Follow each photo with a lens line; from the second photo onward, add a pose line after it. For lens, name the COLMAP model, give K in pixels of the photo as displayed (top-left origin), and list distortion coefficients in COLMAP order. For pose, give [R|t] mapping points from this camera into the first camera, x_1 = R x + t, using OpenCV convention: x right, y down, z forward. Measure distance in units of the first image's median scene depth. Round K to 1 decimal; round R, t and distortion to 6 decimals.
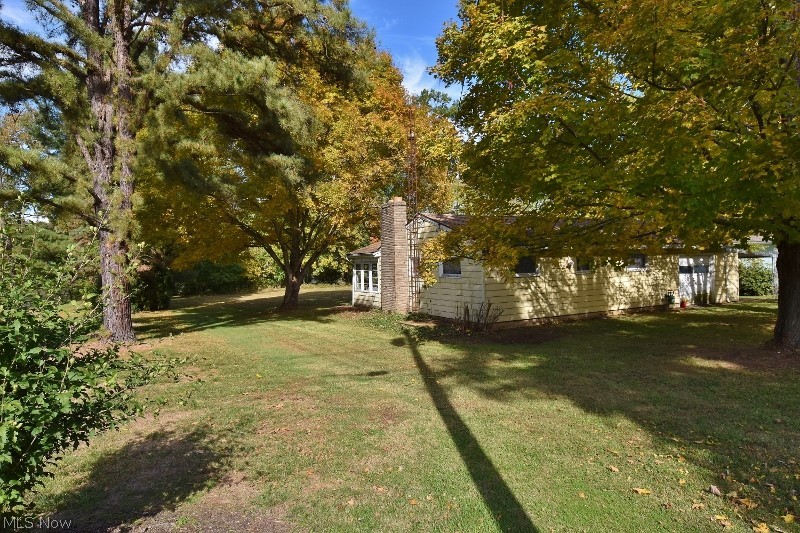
lens RADIAL K [[482.4, 0, 400.0], [0, 482.4, 266.5], [0, 0, 1]] dist [-0.000812, -0.000444]
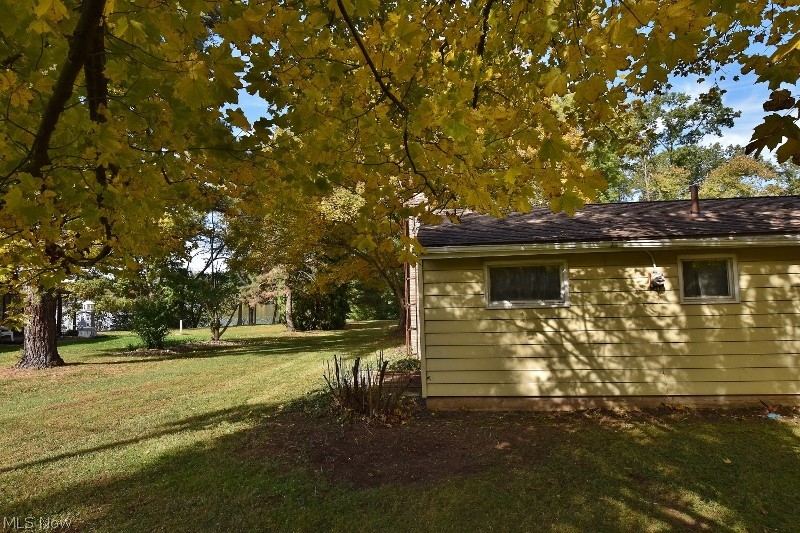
lens RADIAL K [[415.8, 0, 400.0], [0, 415.8, 266.5], [0, 0, 1]] dist [-0.002601, -0.000433]
pose [[0.832150, -0.031938, -0.553631, 0.360218], [-0.001636, 0.998194, -0.060043, 0.004500], [0.554549, 0.050871, 0.830595, 0.533596]]
